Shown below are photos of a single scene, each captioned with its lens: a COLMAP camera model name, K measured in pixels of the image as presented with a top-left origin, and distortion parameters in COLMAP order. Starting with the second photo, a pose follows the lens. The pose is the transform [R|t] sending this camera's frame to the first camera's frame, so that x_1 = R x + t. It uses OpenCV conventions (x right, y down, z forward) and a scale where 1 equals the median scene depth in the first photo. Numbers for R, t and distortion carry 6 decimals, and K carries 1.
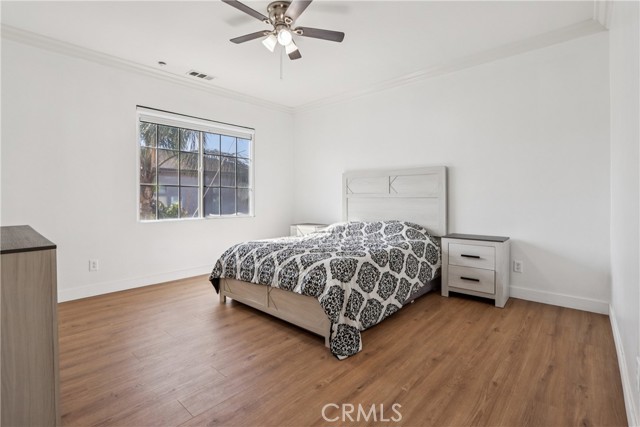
lens RADIAL K [[295.9, 0, 321.8], [0, 295.9, 199.0], [0, 0, 1]] dist [-0.010884, 0.001411]
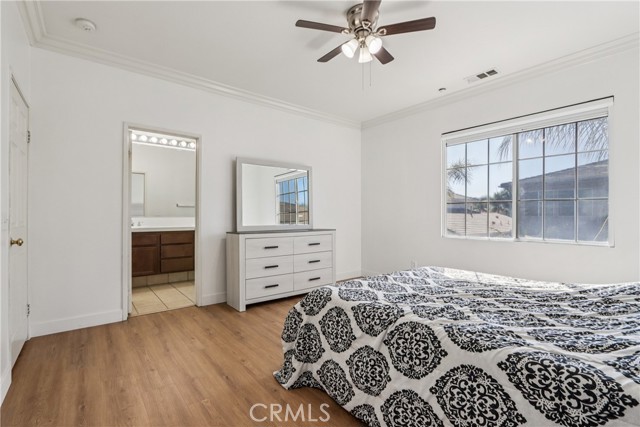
lens RADIAL K [[295.9, 0, 320.8], [0, 295.9, 214.2], [0, 0, 1]] dist [-0.010884, 0.001411]
pose [[-0.143390, 0.001329, -0.989665, 0.823461], [-0.004557, 0.999988, 0.002003, -0.008301], [0.989656, 0.004797, -0.143382, 1.023619]]
